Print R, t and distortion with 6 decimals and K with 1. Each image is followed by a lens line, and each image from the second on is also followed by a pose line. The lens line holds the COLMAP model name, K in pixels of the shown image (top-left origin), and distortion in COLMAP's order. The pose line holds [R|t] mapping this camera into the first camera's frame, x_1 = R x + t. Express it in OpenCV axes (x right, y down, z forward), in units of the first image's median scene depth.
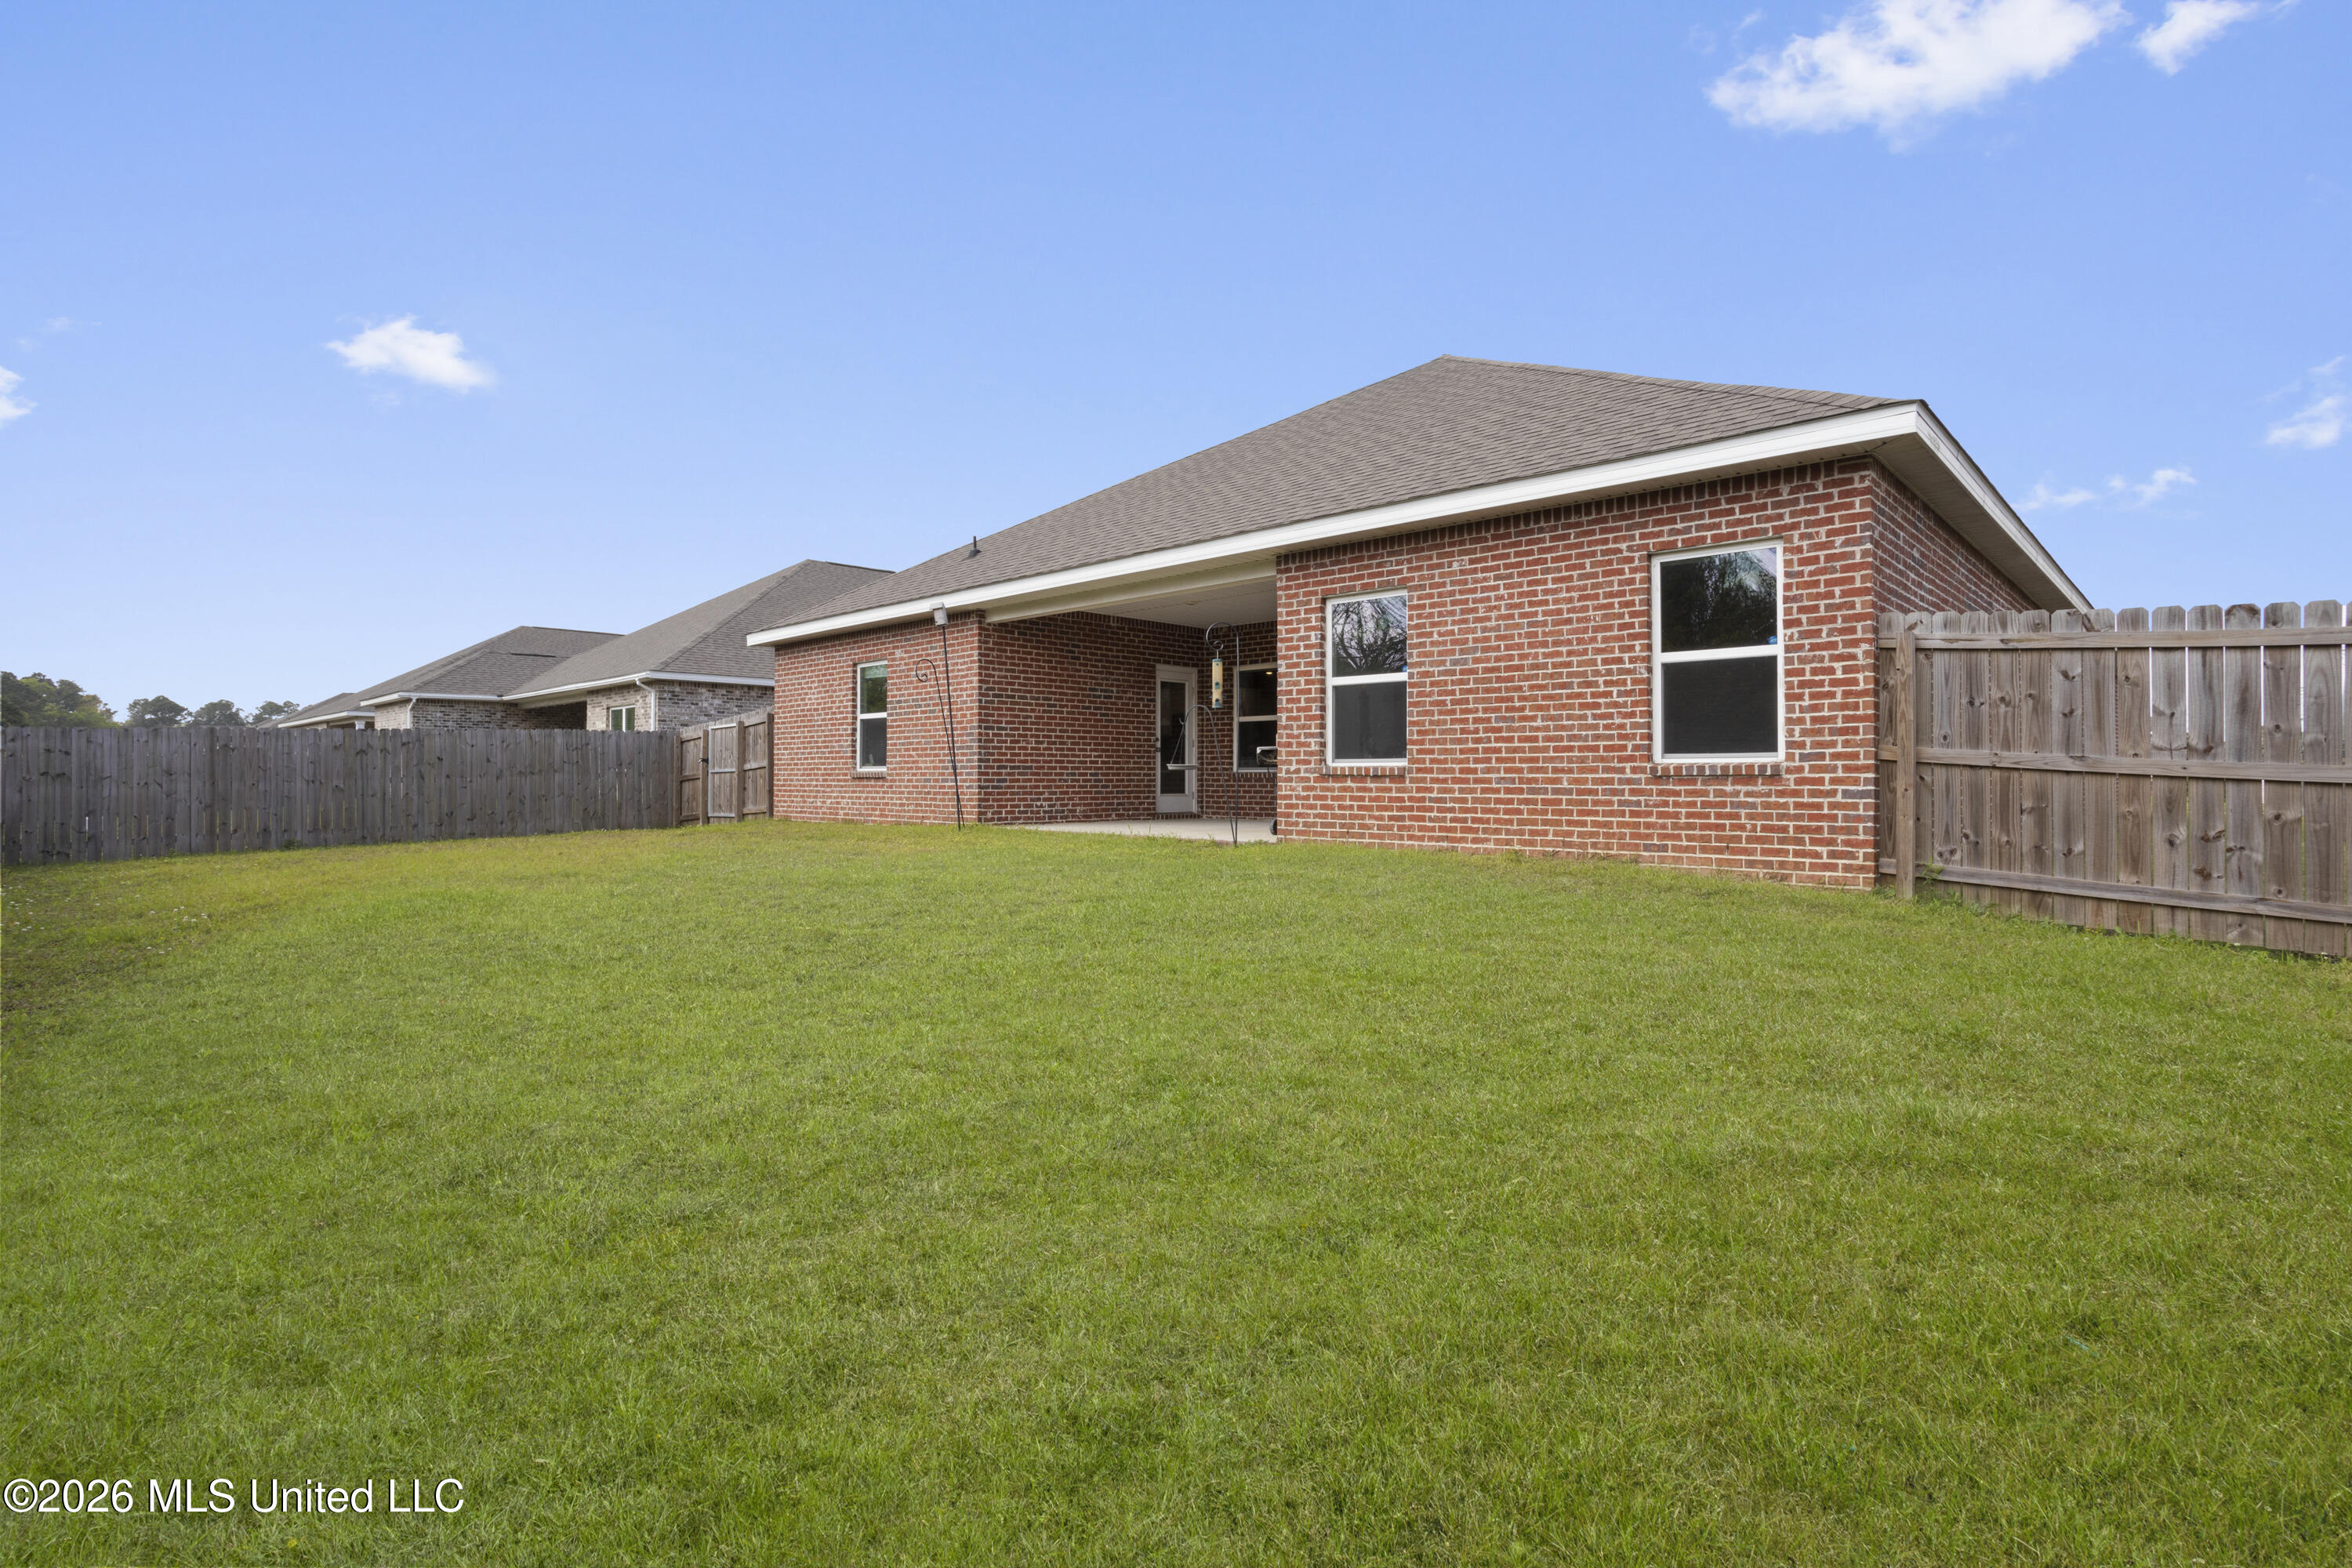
lens RADIAL K [[1139.8, 0, 1179.4], [0, 1139.8, 776.9], [0, 0, 1]] dist [-0.001285, -0.000581]
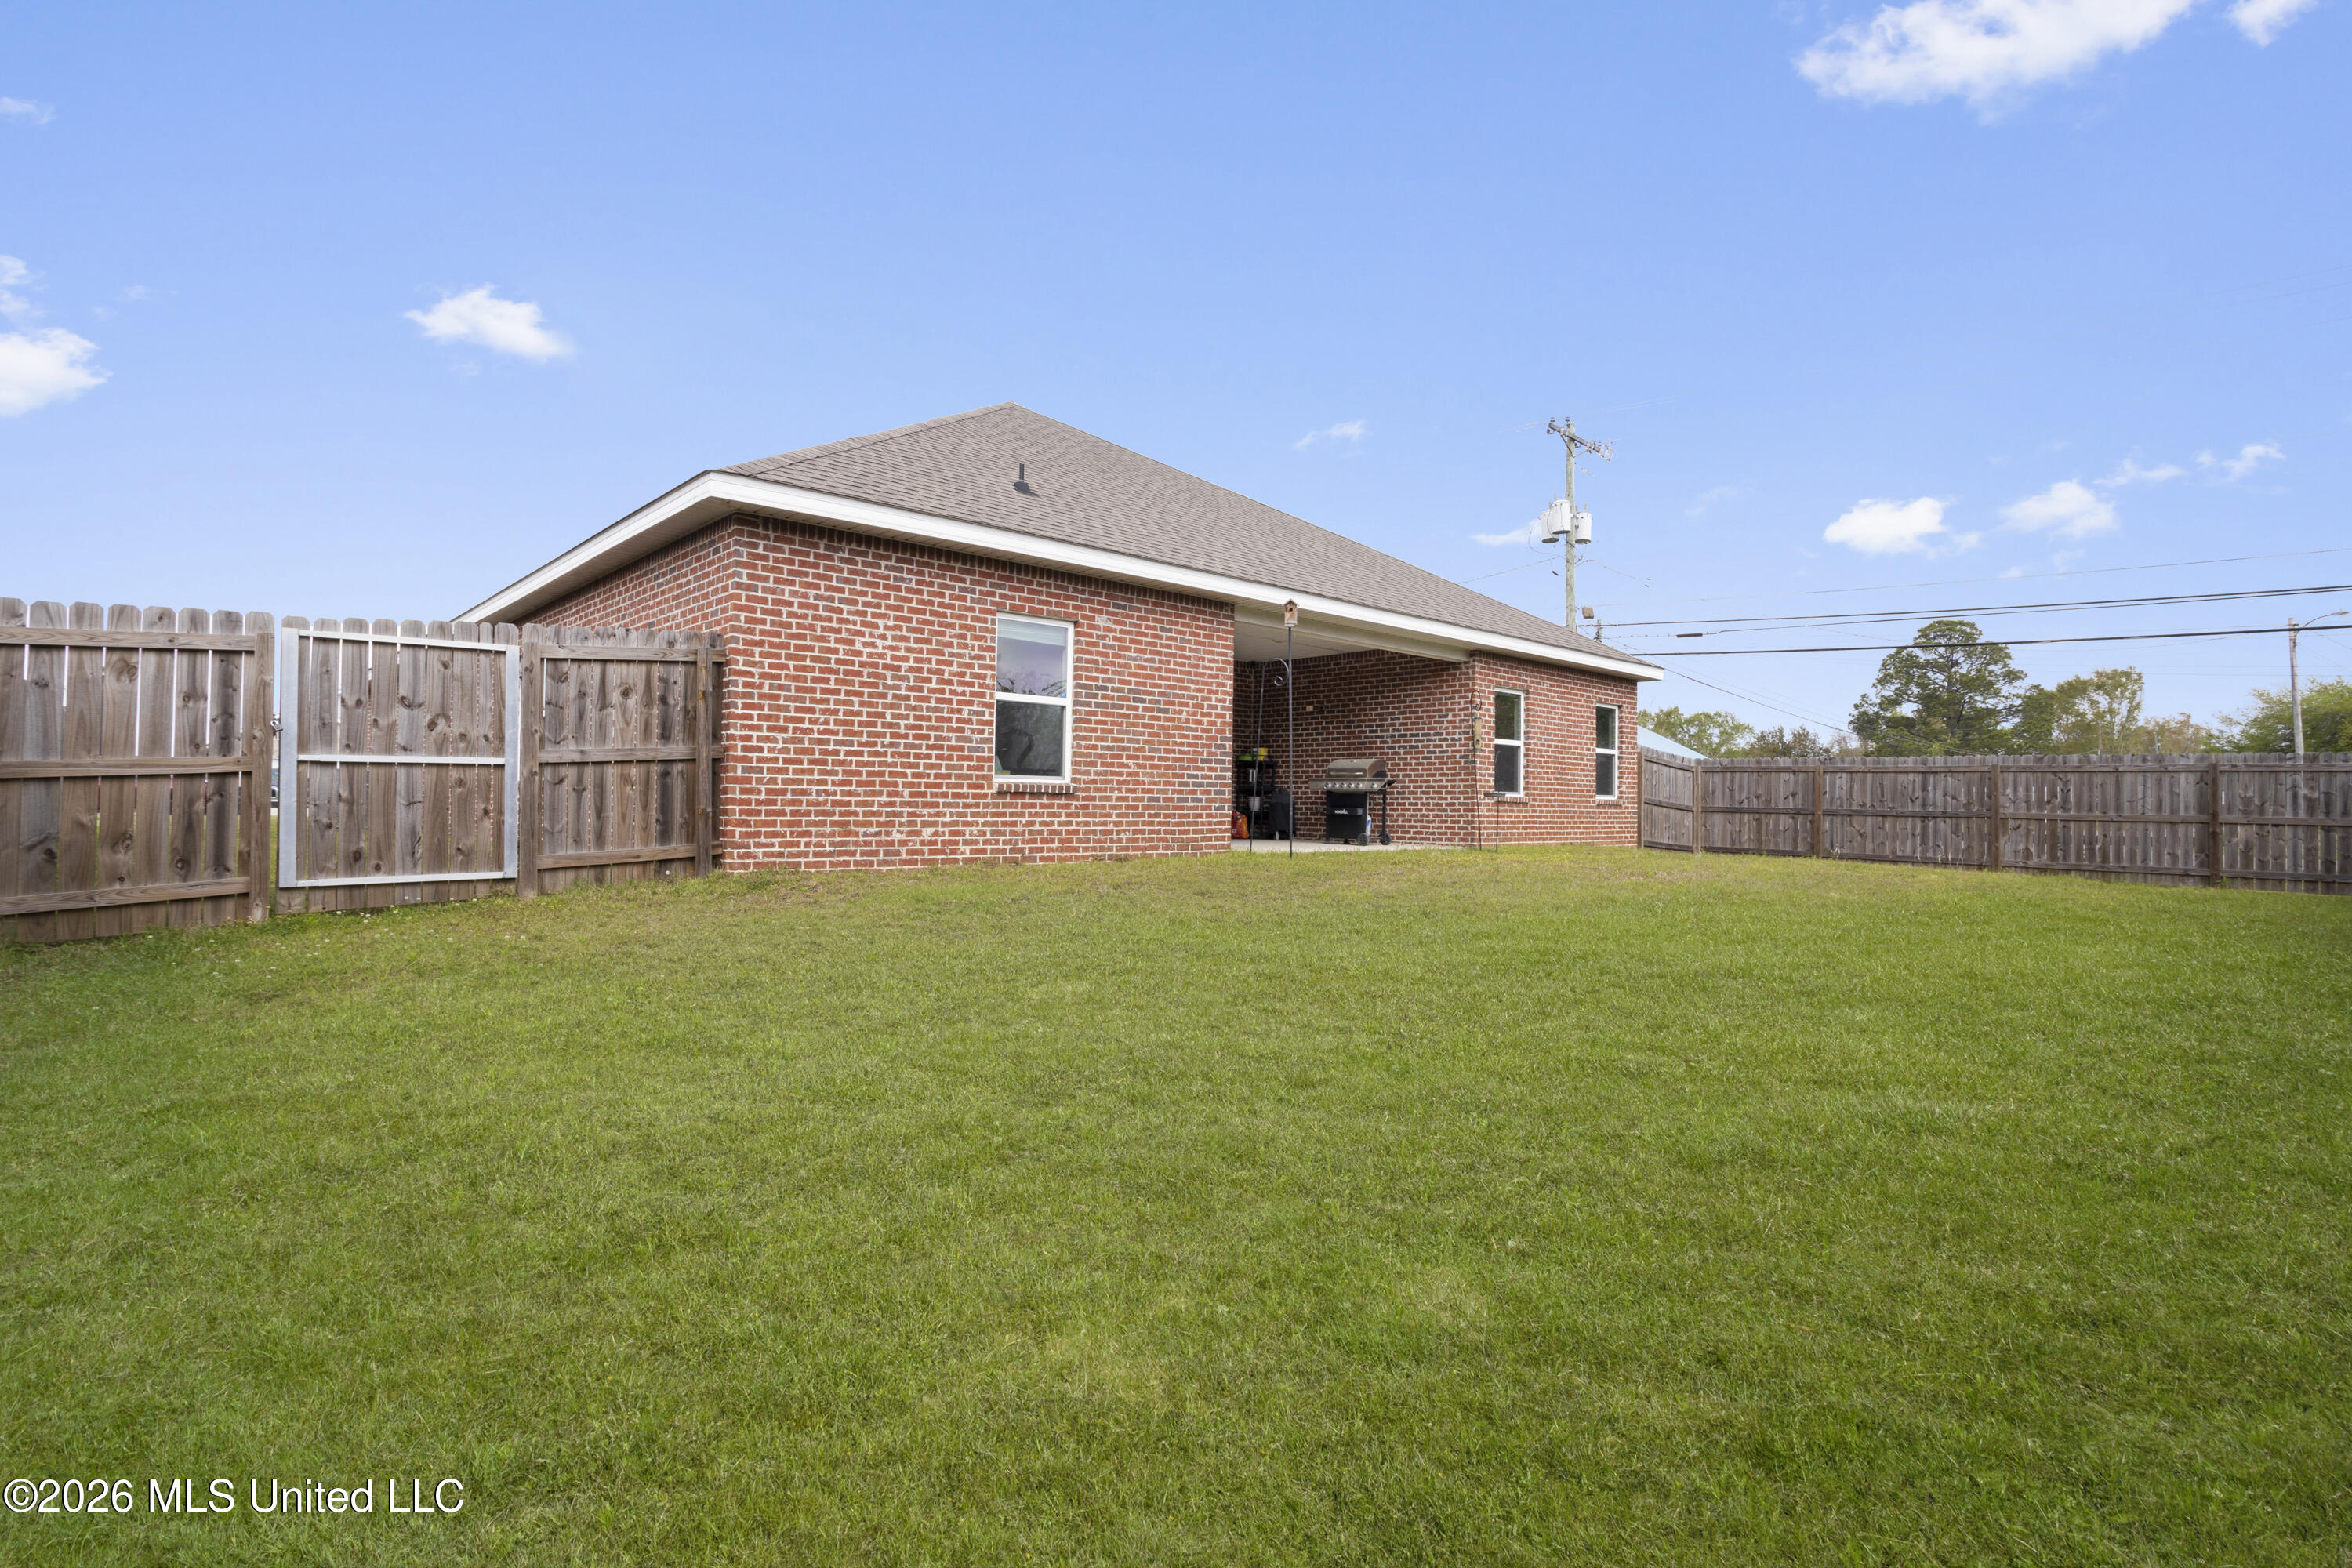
lens RADIAL K [[1139.8, 0, 1175.2], [0, 1139.8, 778.3], [0, 0, 1]] dist [-0.001285, -0.000581]
pose [[0.999999, 0.000741, 0.001543, -0.077575], [-0.000741, 1.000000, -0.000188, 0.021880], [-0.001543, 0.000187, 0.999999, 0.010177]]
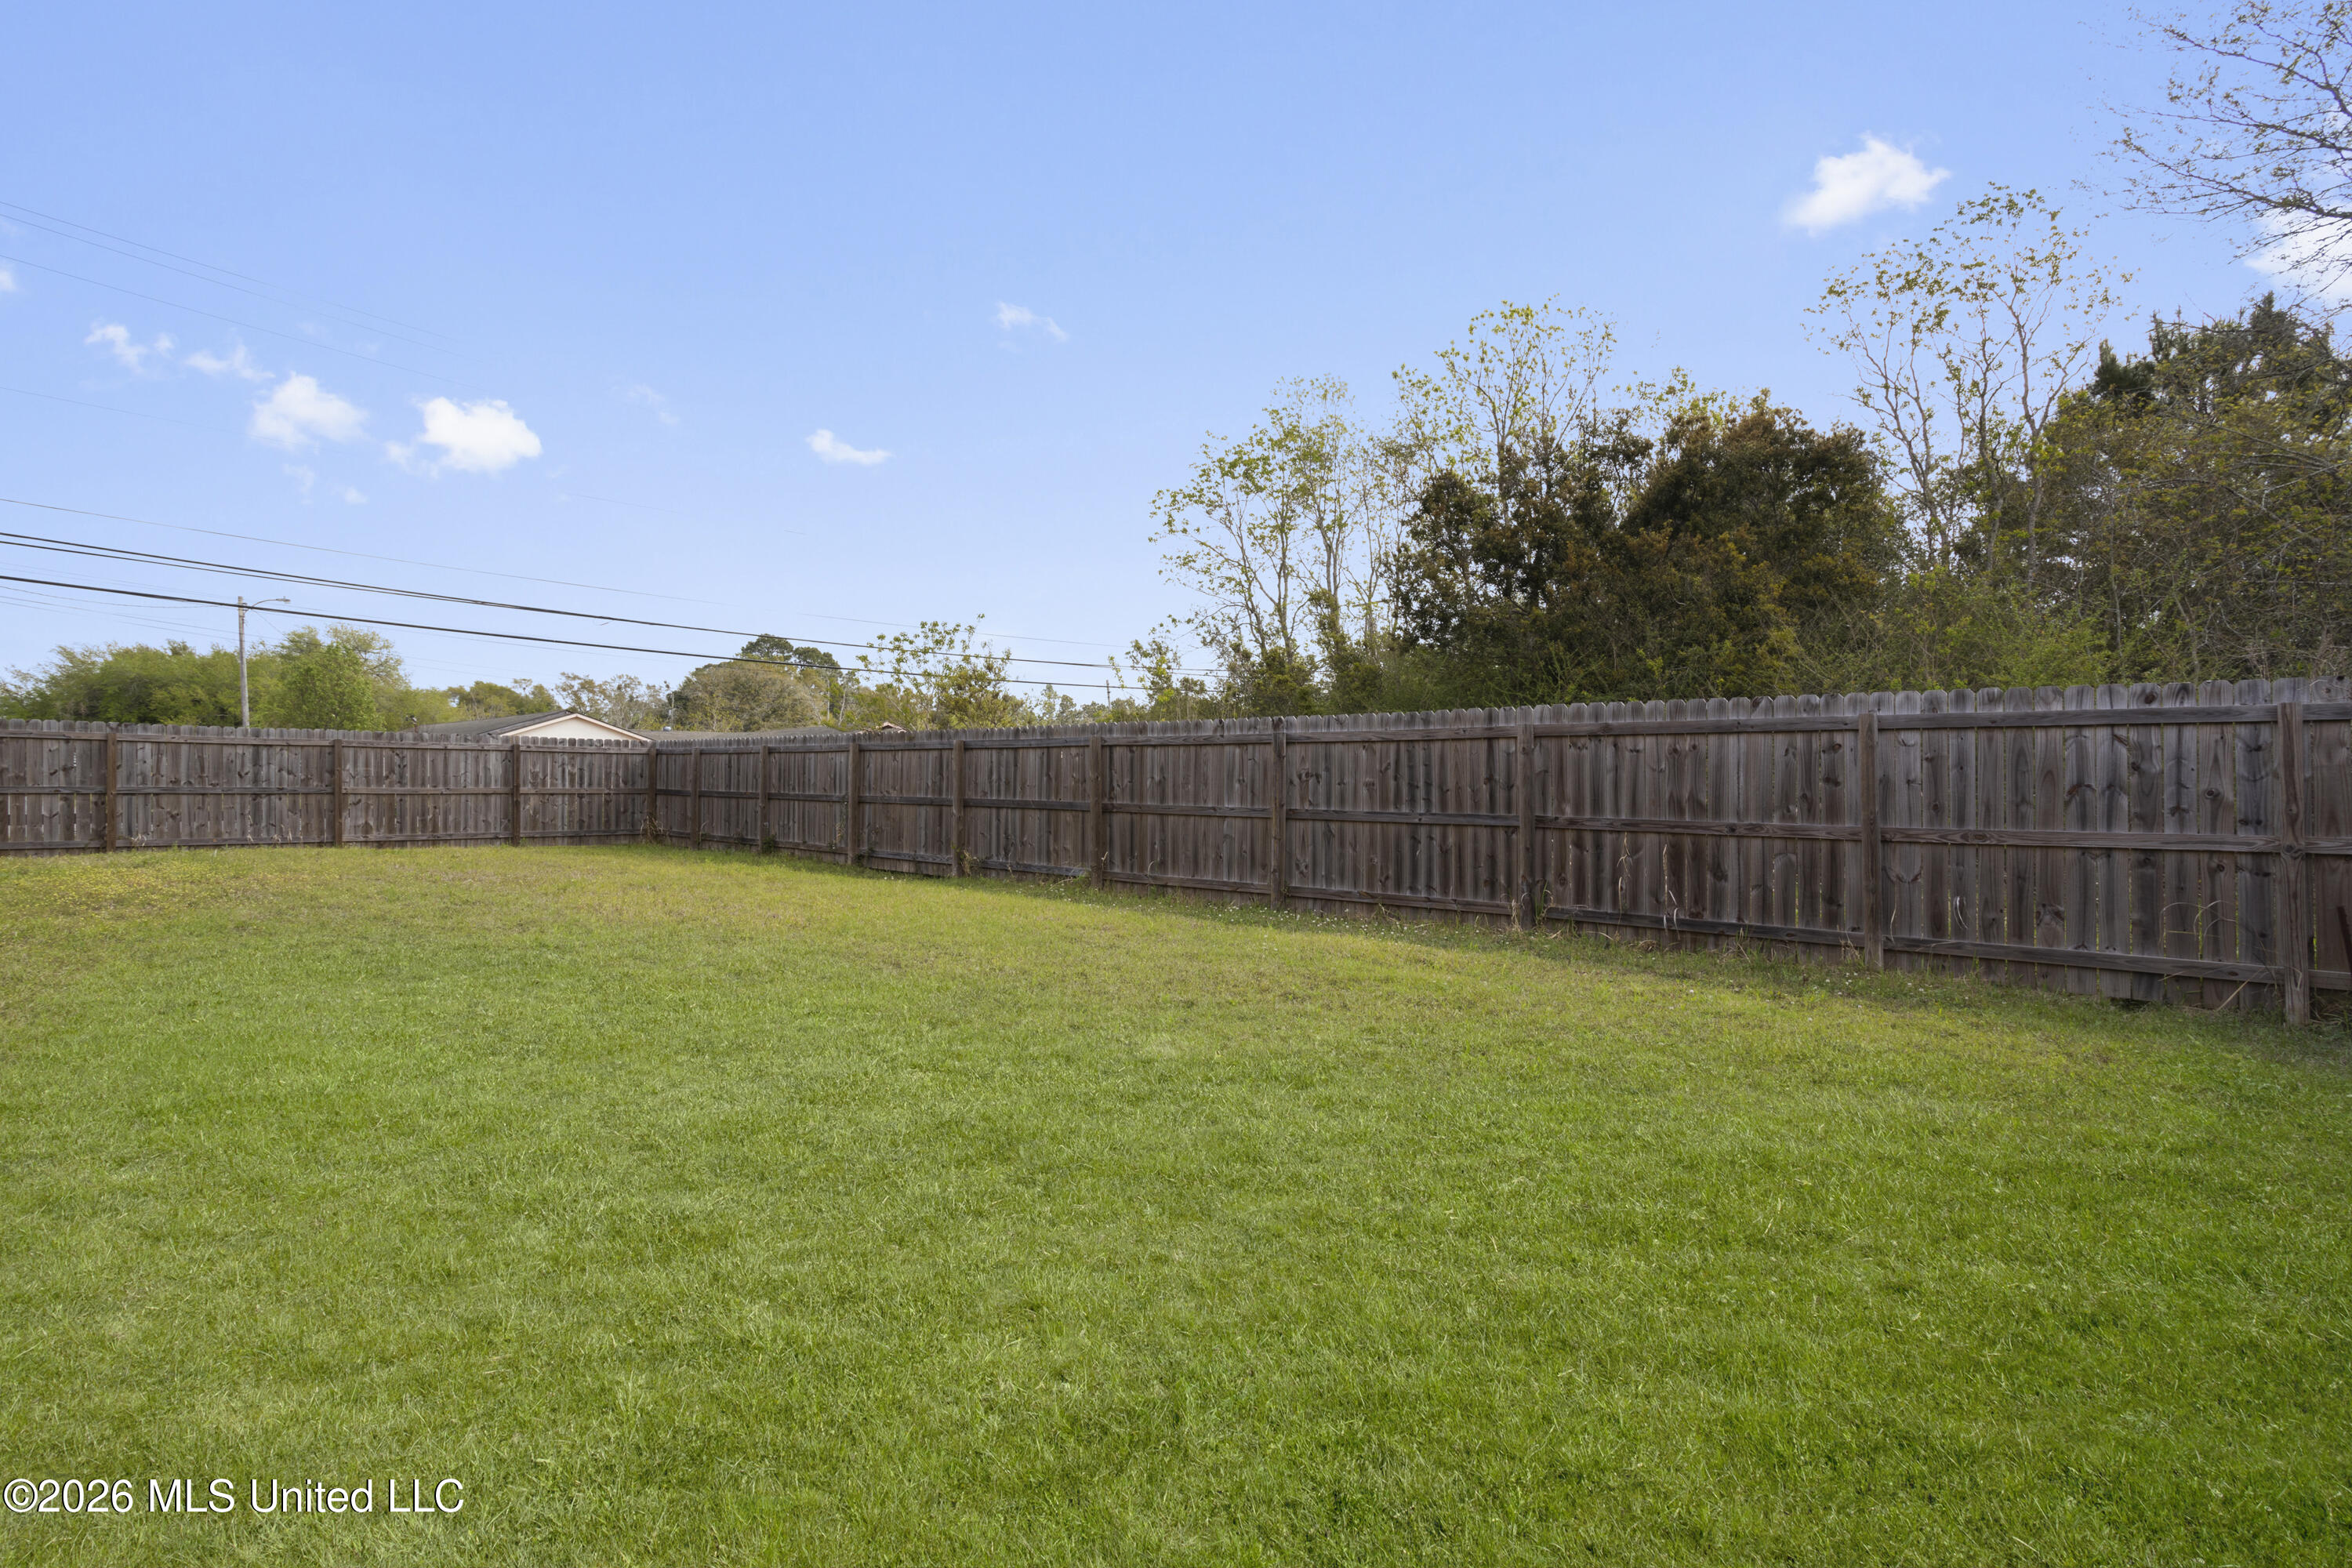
lens RADIAL K [[1139.8, 0, 1173.8], [0, 1139.8, 778.9], [0, 0, 1]] dist [-0.001285, -0.000581]
pose [[1.000000, -0.000167, 0.000579, 2.315511], [0.000167, 1.000000, 0.000372, 0.057663], [-0.000579, -0.000372, 1.000000, 0.103318]]
